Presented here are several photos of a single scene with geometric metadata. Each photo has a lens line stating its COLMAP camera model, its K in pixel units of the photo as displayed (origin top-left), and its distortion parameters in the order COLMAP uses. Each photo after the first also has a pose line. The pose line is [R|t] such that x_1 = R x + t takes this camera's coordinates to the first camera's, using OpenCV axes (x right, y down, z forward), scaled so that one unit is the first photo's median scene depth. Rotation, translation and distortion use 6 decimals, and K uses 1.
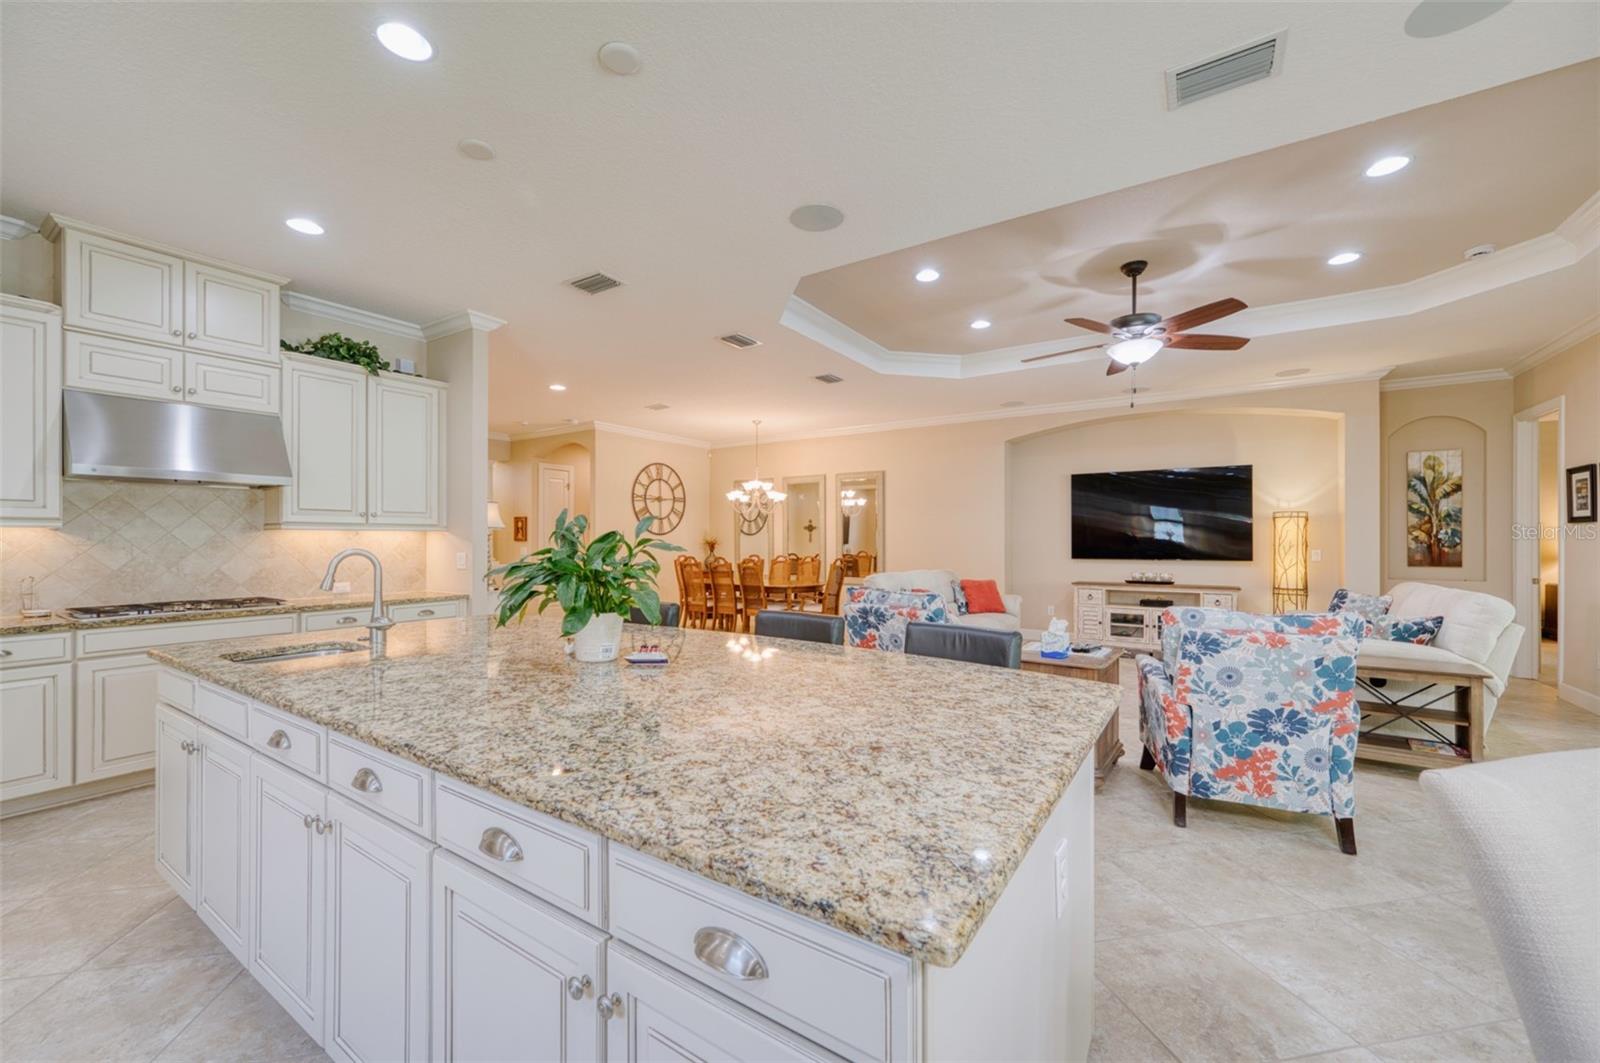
lens RADIAL K [[630.9, 0, 798.7], [0, 630.9, 537.3], [0, 0, 1]] dist [-0.010864, 0.004093]
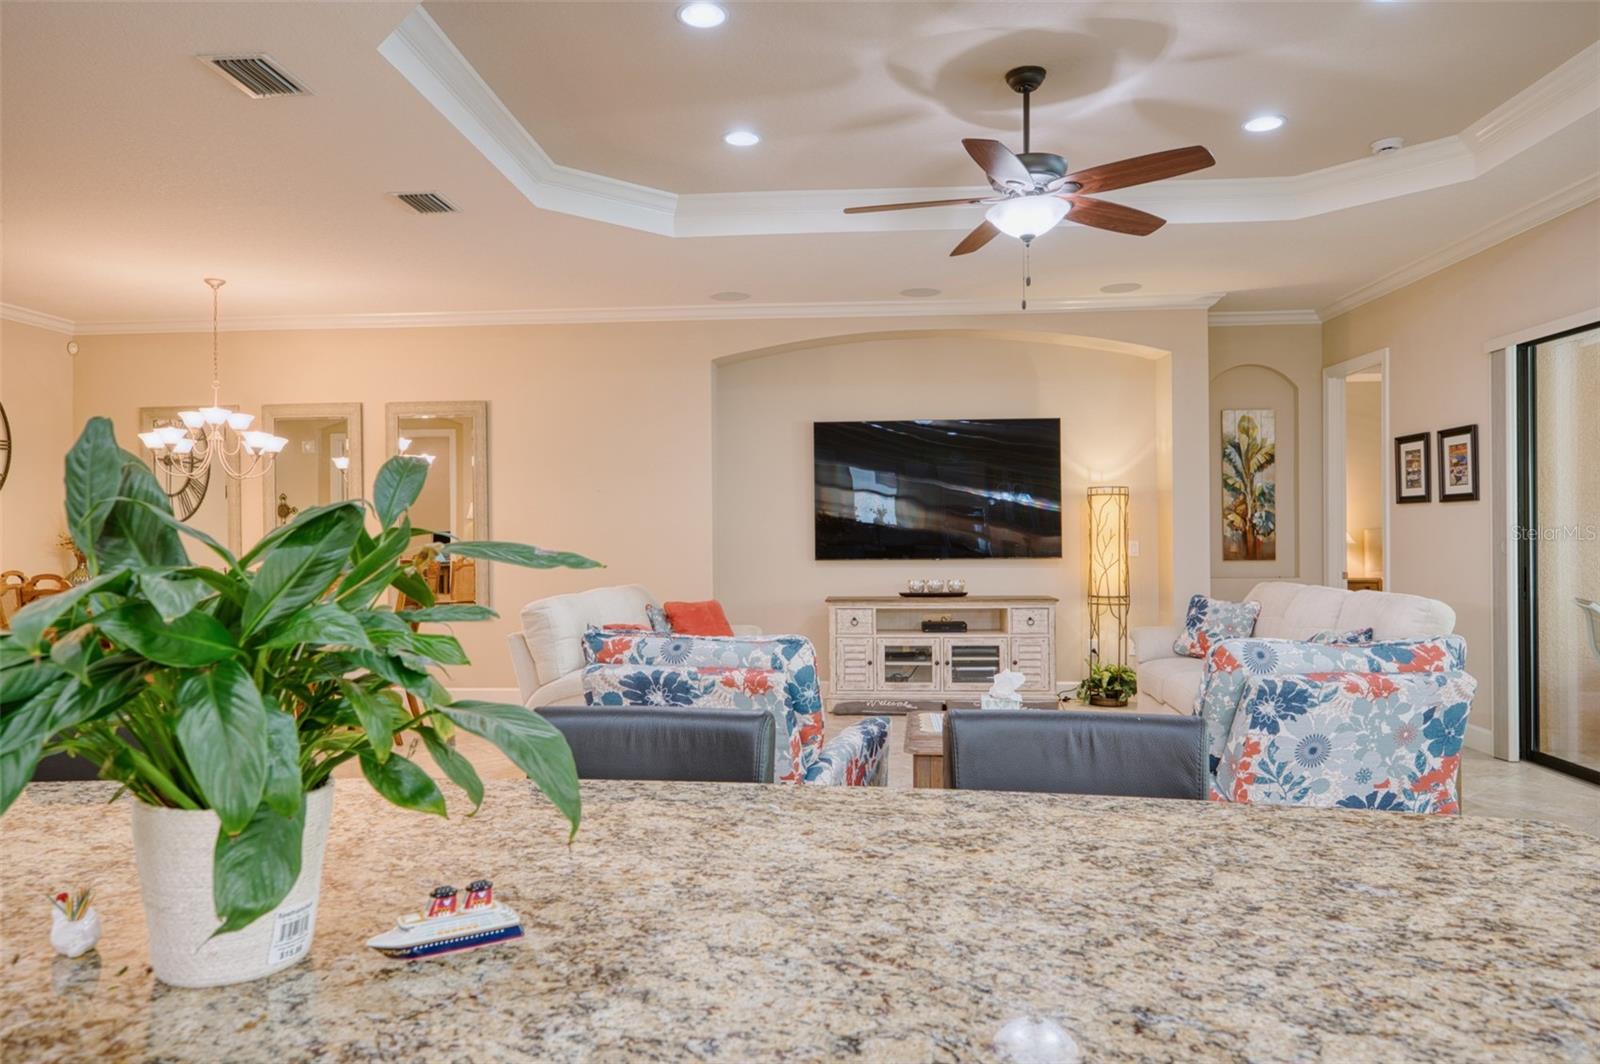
lens RADIAL K [[1054.6, 0, 797.6], [0, 1054.6, 527.0], [0, 0, 1]] dist [0.001205, -0.000822]
pose [[0.870679, -0.006380, 0.491810, -0.134188], [0.006469, 0.999978, 0.001520, 0.000131], [-0.491809, 0.001858, 0.870701, 0.188700]]
